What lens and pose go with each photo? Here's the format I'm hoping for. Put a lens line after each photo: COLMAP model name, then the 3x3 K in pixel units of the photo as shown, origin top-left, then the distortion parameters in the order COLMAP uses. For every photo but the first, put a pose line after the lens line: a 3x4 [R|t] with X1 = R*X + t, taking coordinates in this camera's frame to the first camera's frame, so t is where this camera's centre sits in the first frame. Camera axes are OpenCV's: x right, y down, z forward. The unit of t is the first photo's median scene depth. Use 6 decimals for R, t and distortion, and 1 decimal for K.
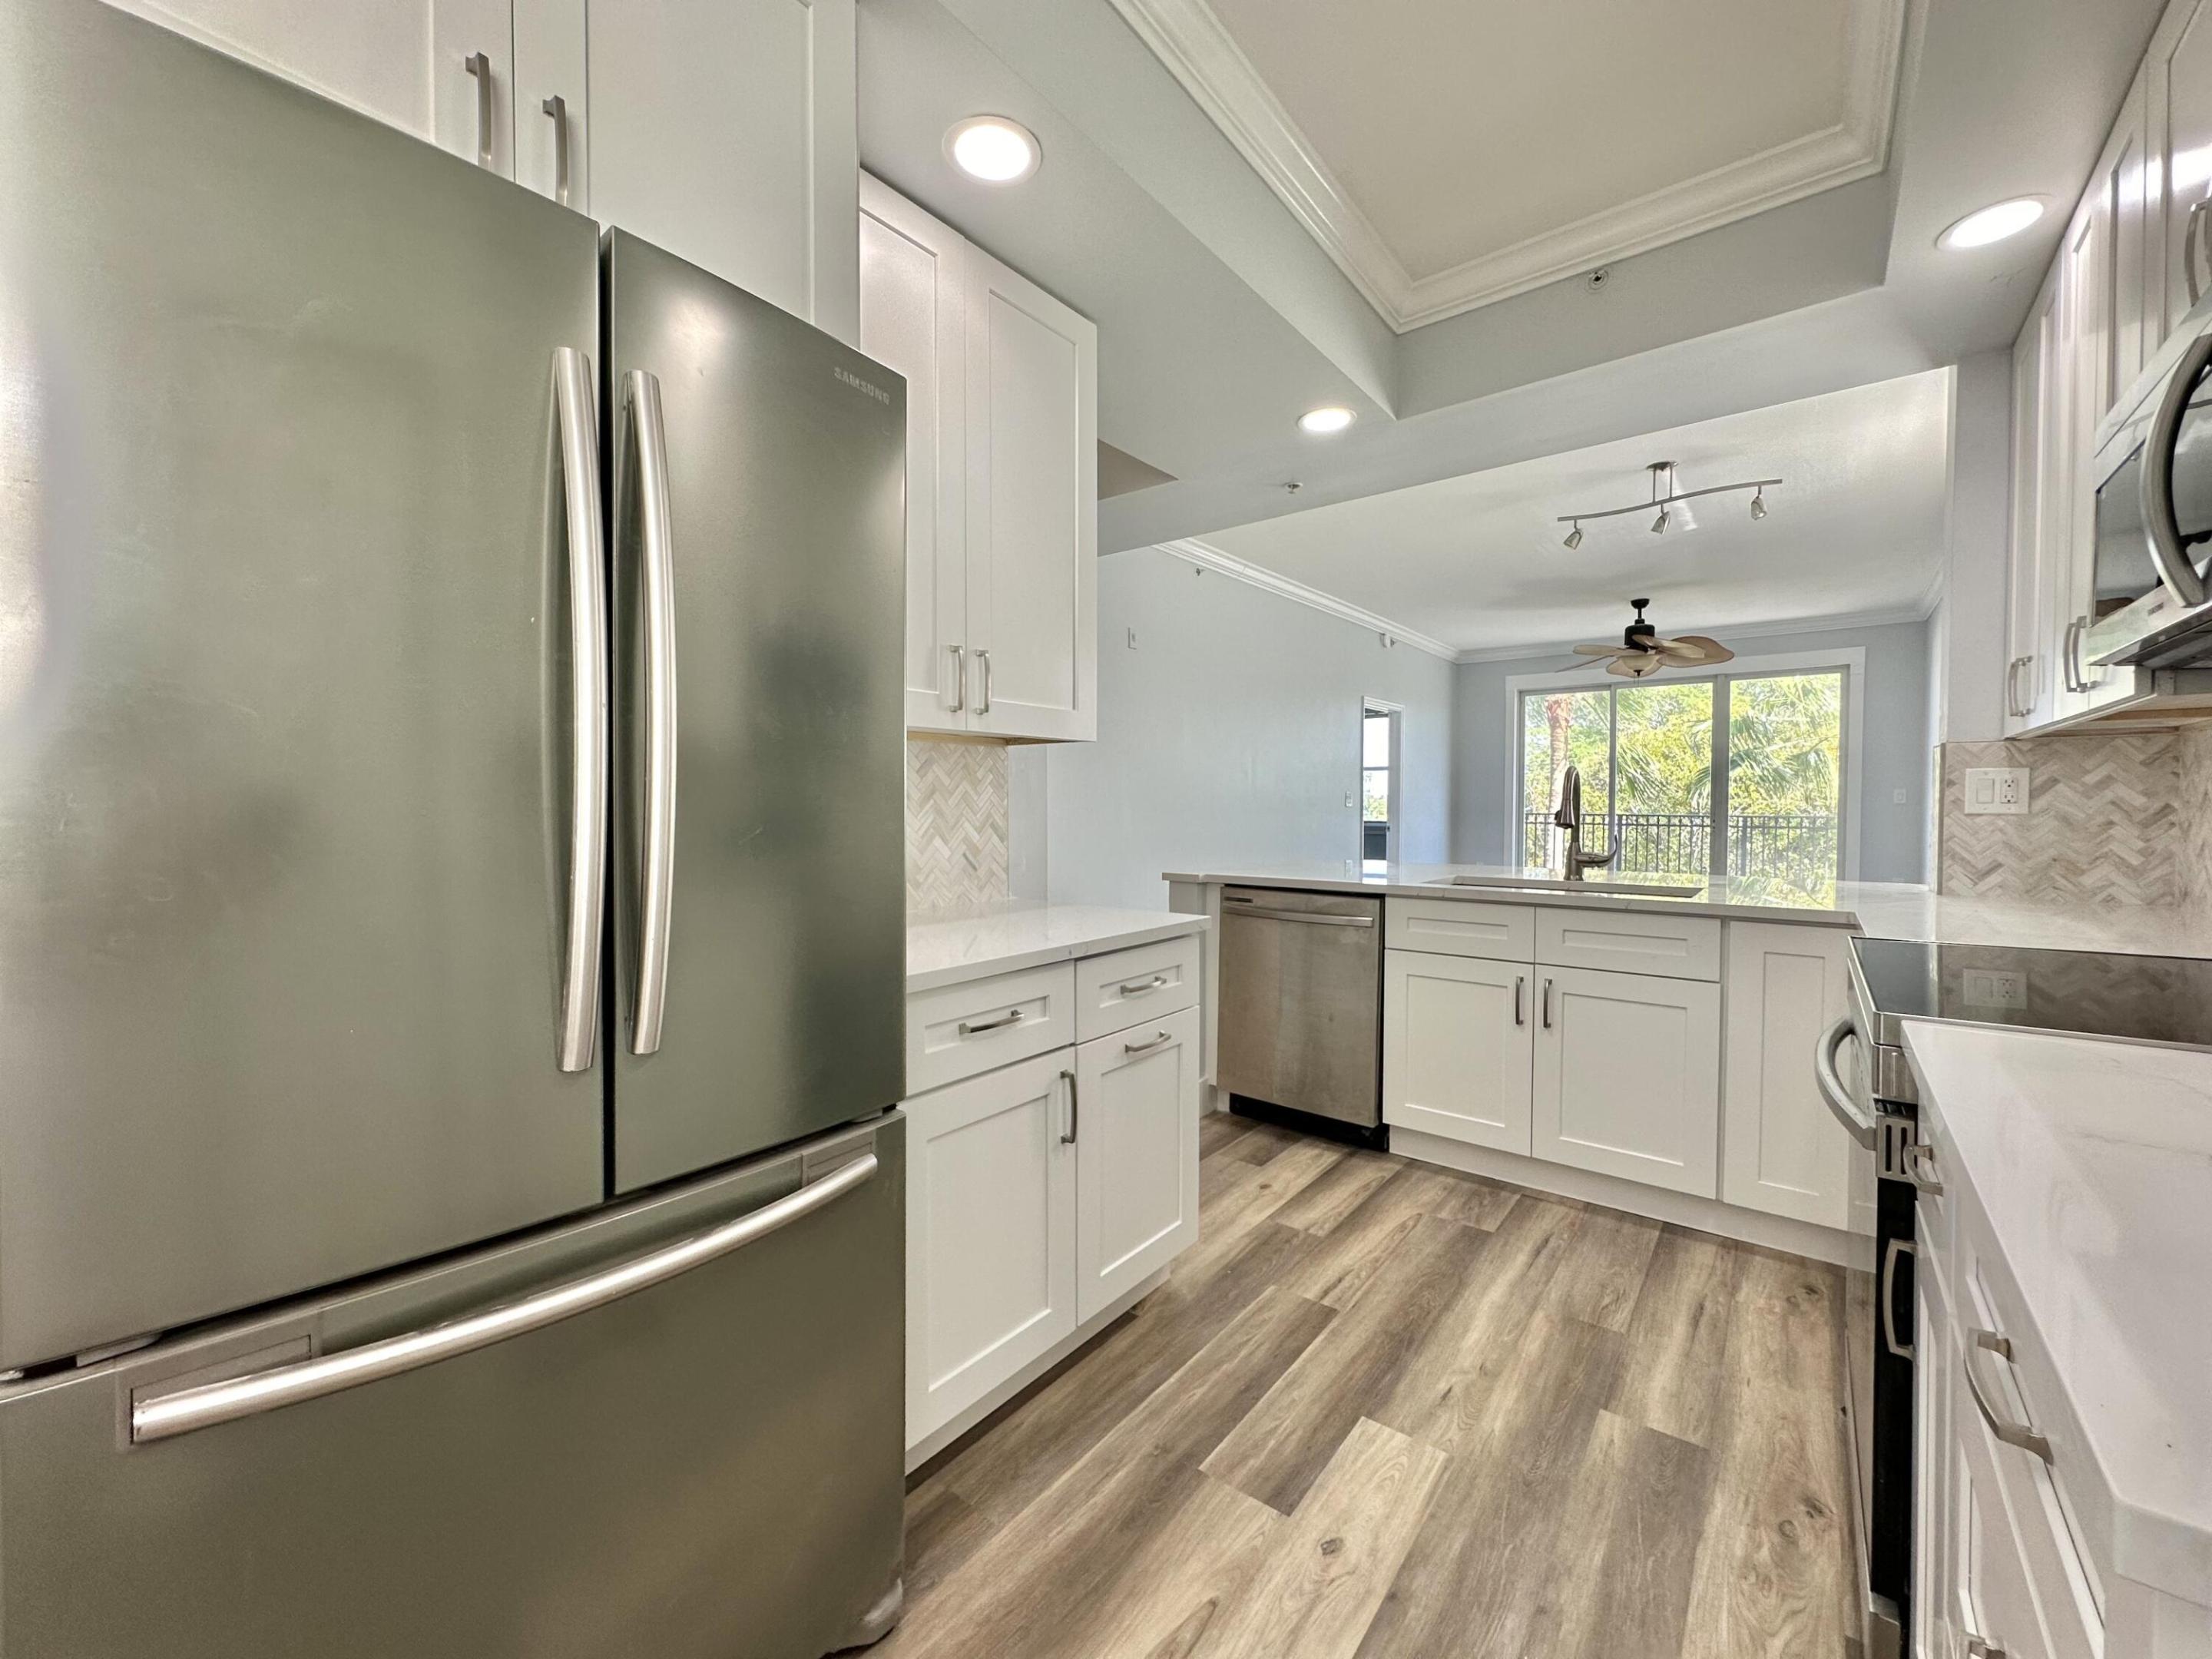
lens RADIAL K [[881.7, 0, 1101.0], [0, 881.7, 809.3], [0, 0, 1]] dist [-0.004982, 0.001593]
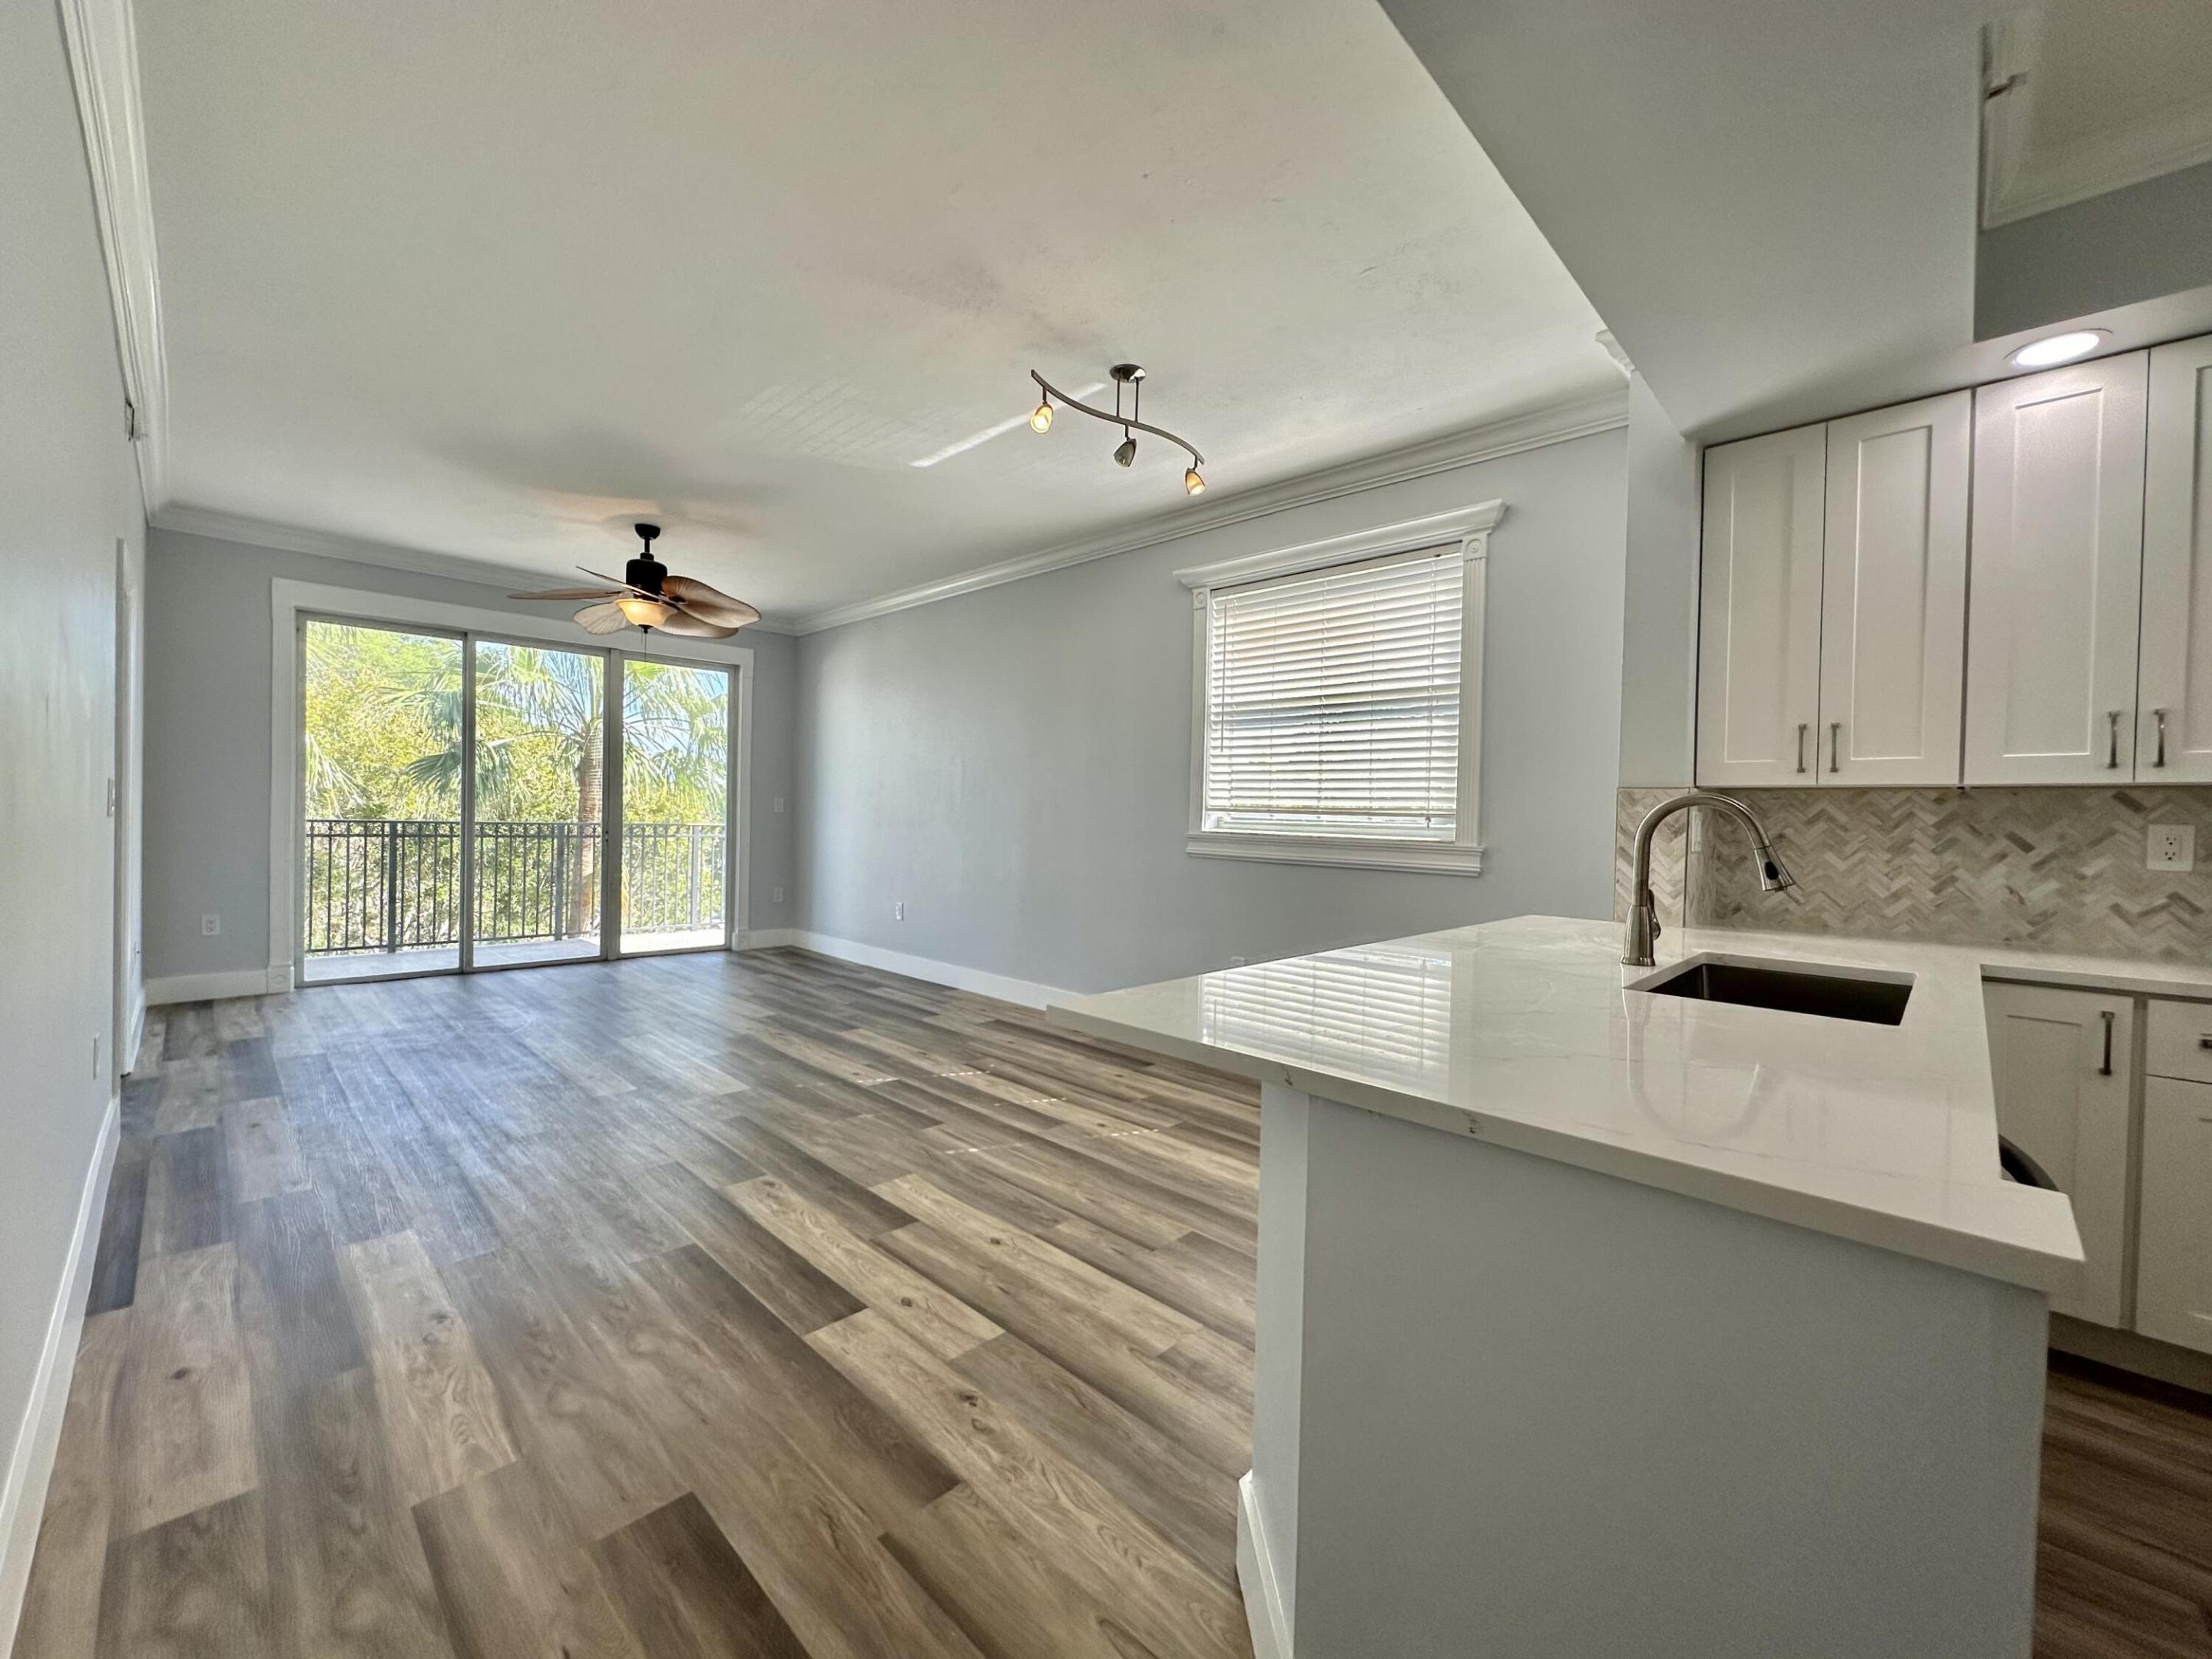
lens RADIAL K [[881.7, 0, 1108.9], [0, 881.7, 830.0], [0, 0, 1]] dist [-0.004982, 0.001593]
pose [[0.088396, -0.016512, 0.995949, -0.199702], [-0.013194, 0.999755, 0.017746, -0.029843], [-0.995998, -0.014709, 0.088156, 1.658065]]
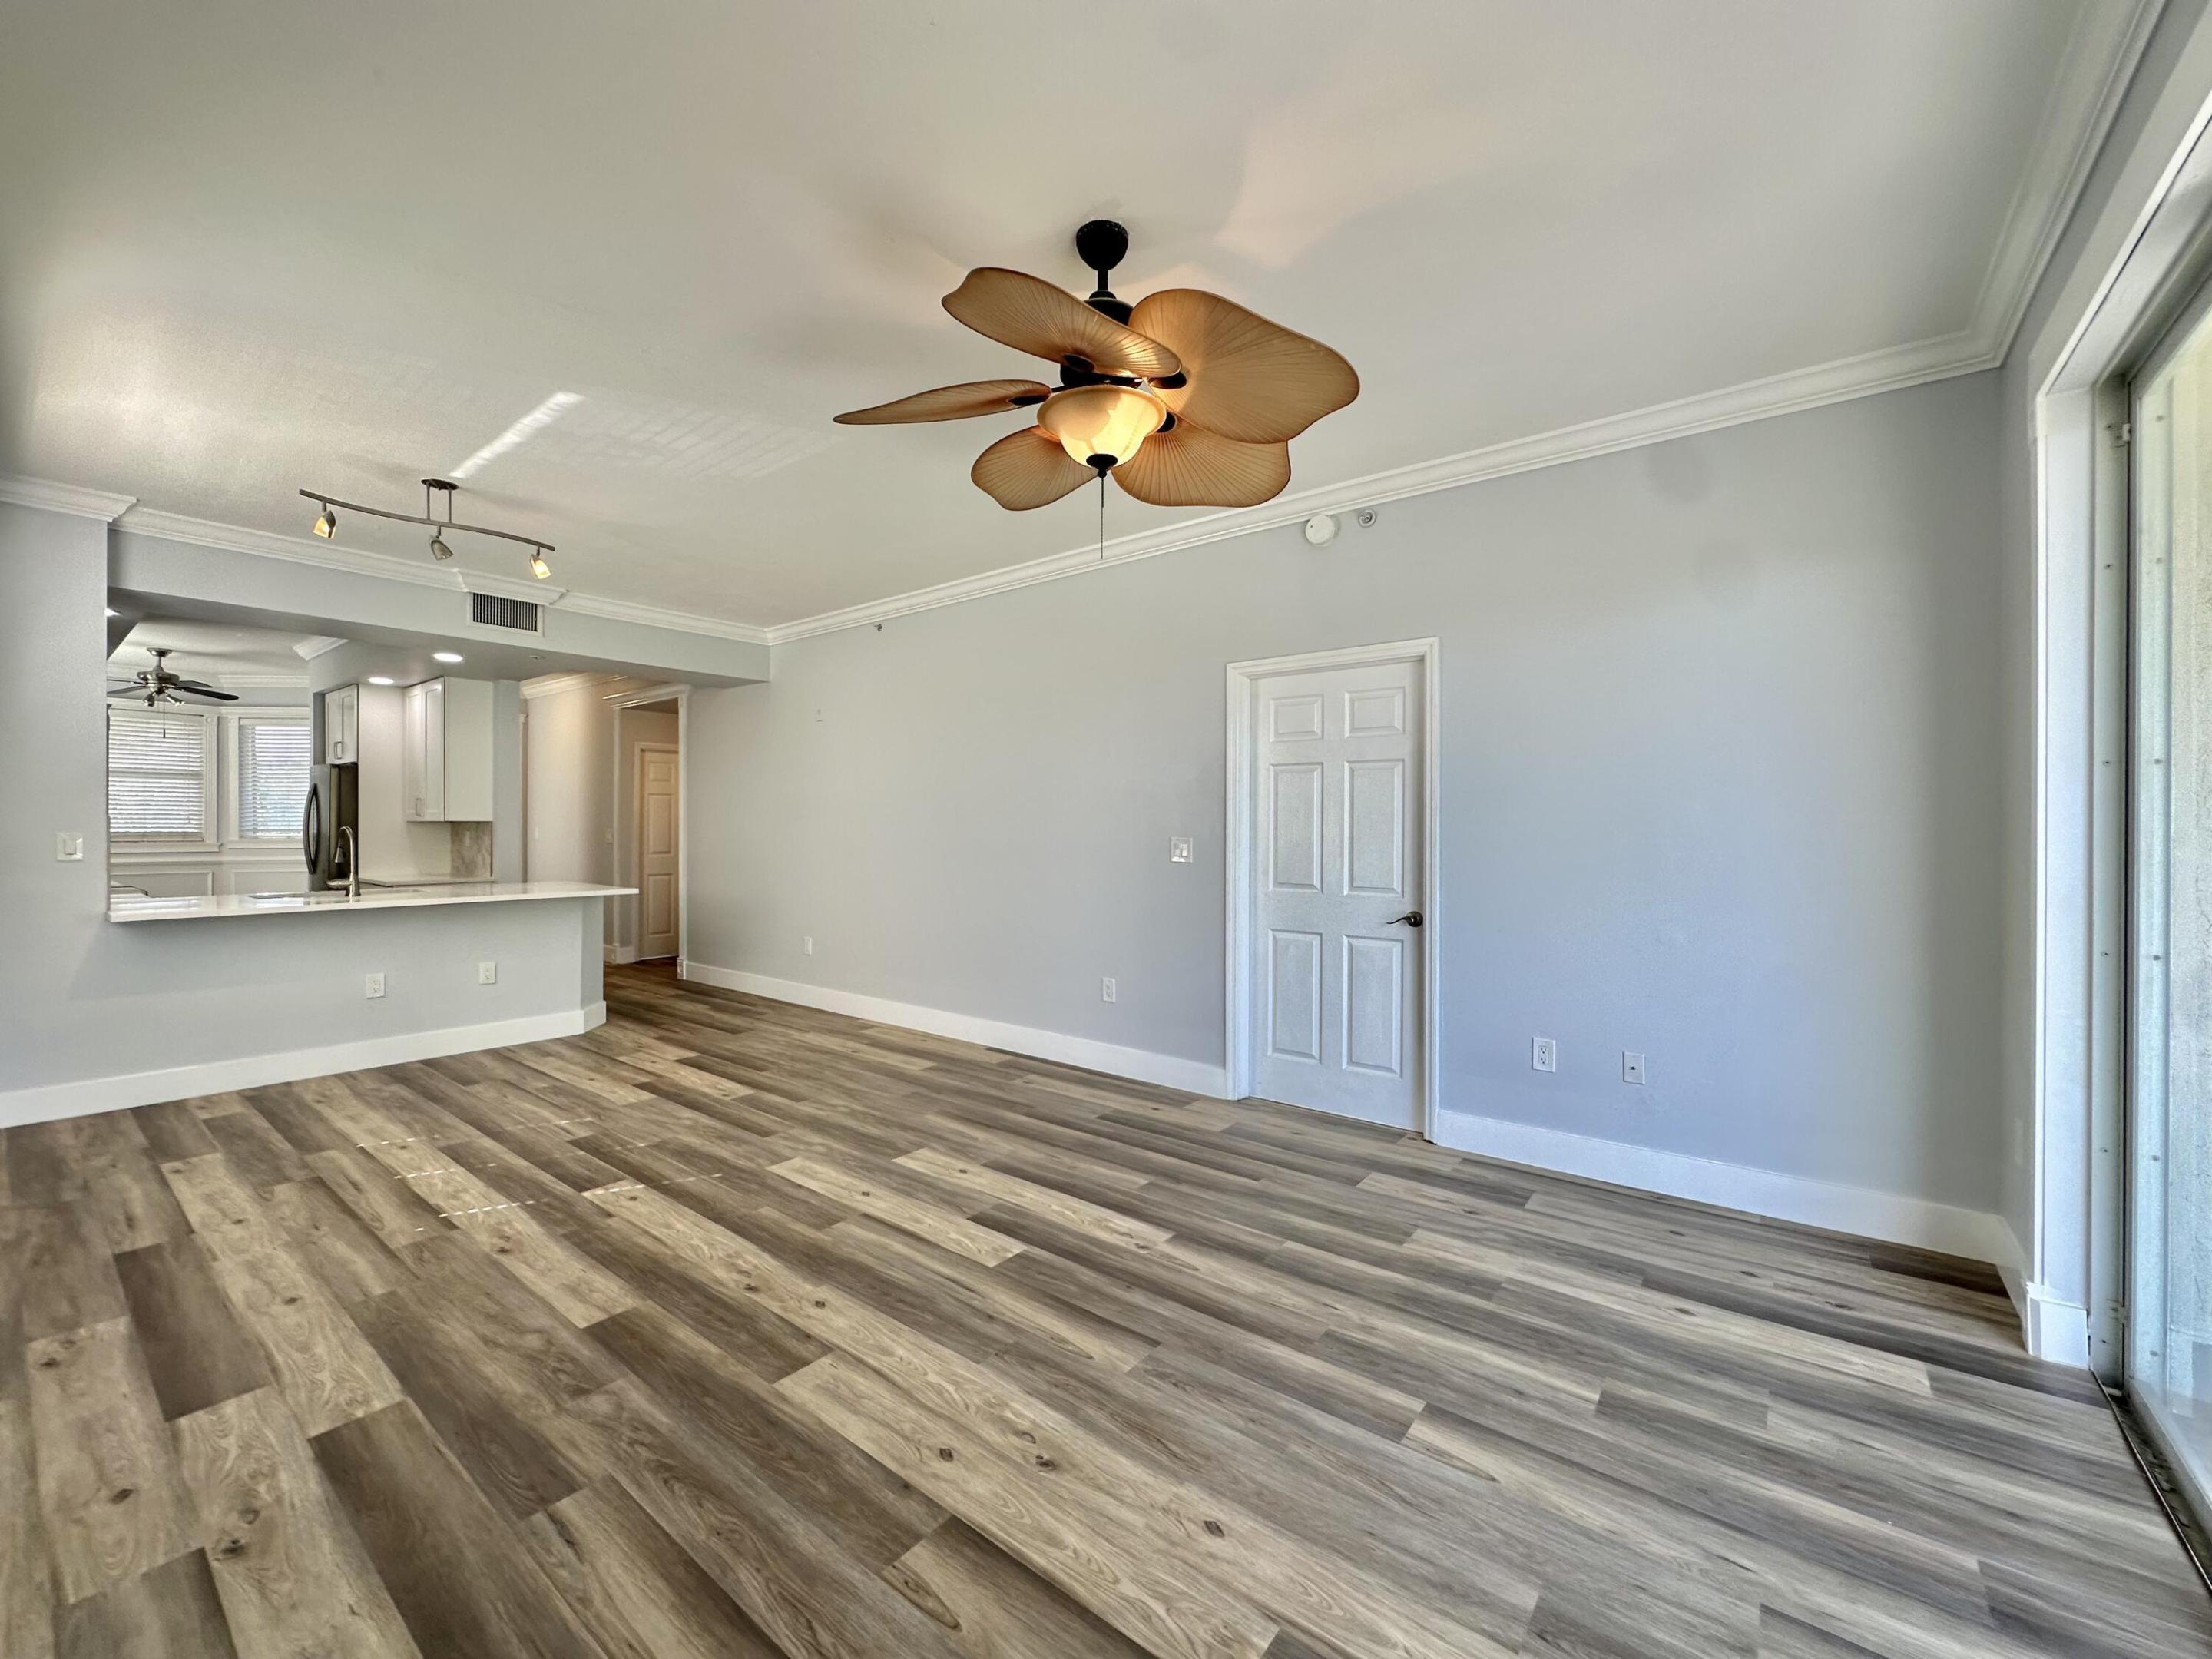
lens RADIAL K [[881.7, 0, 1102.6], [0, 881.7, 833.6], [0, 0, 1]] dist [-0.004982, 0.001593]
pose [[0.011918, 0.005611, -0.999913, 2.722310], [-0.013899, 0.999889, 0.005445, -0.076919], [0.999832, 0.013833, 0.011994, 2.945834]]
